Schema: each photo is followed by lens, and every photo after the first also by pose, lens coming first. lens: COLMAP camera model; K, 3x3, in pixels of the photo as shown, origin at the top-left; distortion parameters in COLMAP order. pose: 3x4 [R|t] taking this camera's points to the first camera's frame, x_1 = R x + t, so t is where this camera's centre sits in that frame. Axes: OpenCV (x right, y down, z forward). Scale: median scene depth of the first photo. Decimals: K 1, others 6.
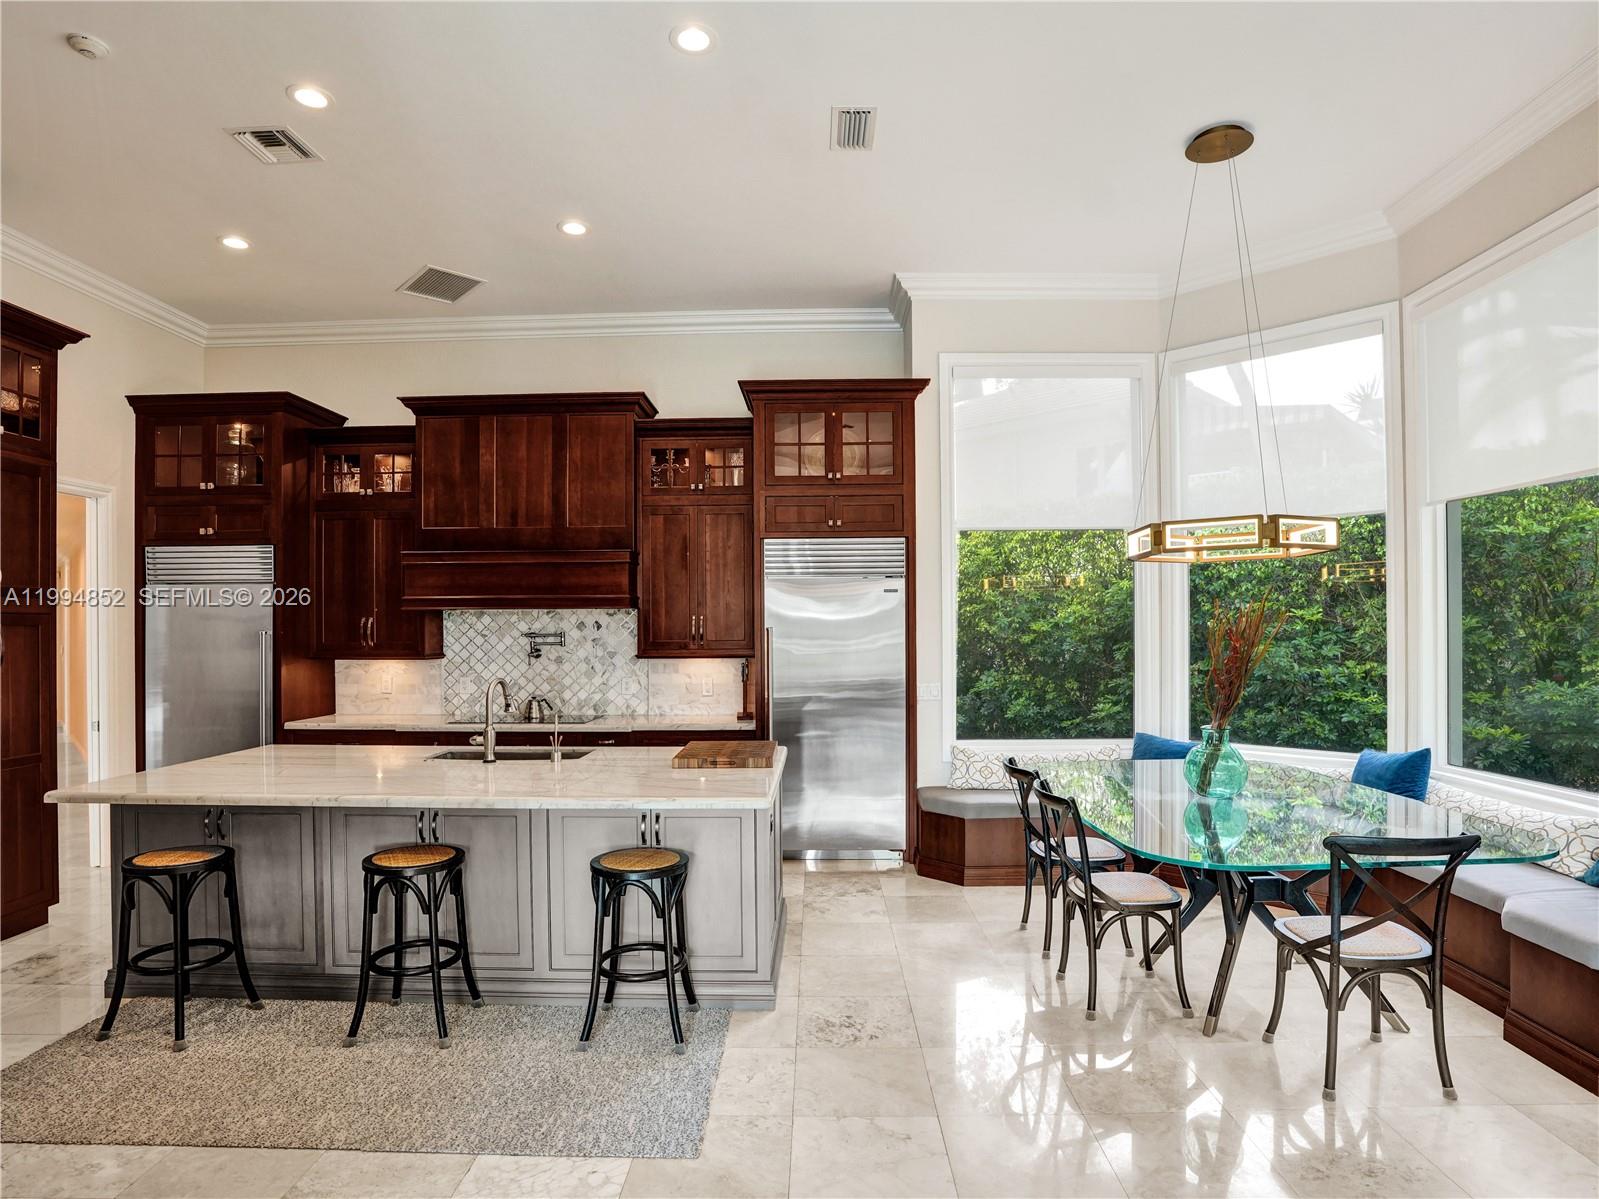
lens RADIAL K [[876.7, 0, 799.5], [0, 876.7, 599.5], [0, 0, 1]] dist [-0.076339, 0.030501]
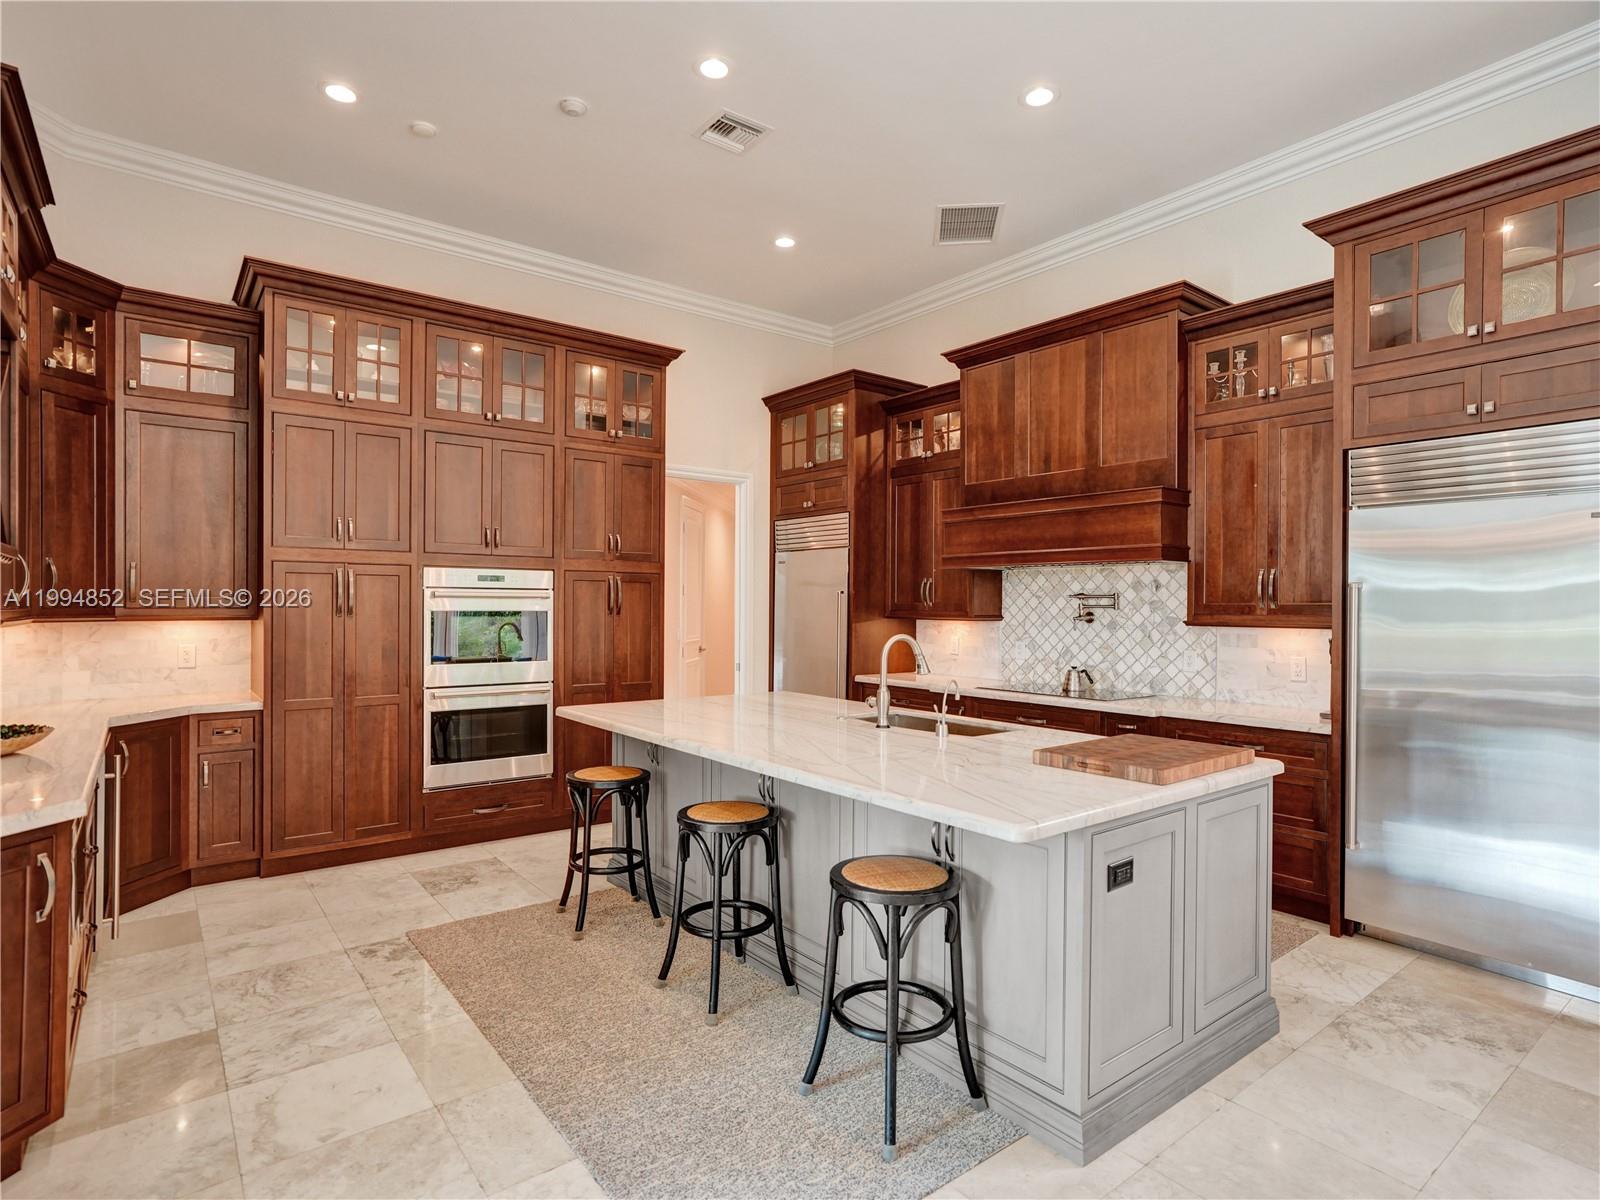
lens RADIAL K [[838.9, 0, 792.6], [0, 838.9, 605.0], [0, 0, 1]] dist [-0.068407, 0.026540]
pose [[0.626988, 0.011970, -0.778937, 0.170466], [0.011770, 0.999622, 0.024836, 0.026778], [0.778940, -0.024740, 0.626610, 0.263010]]
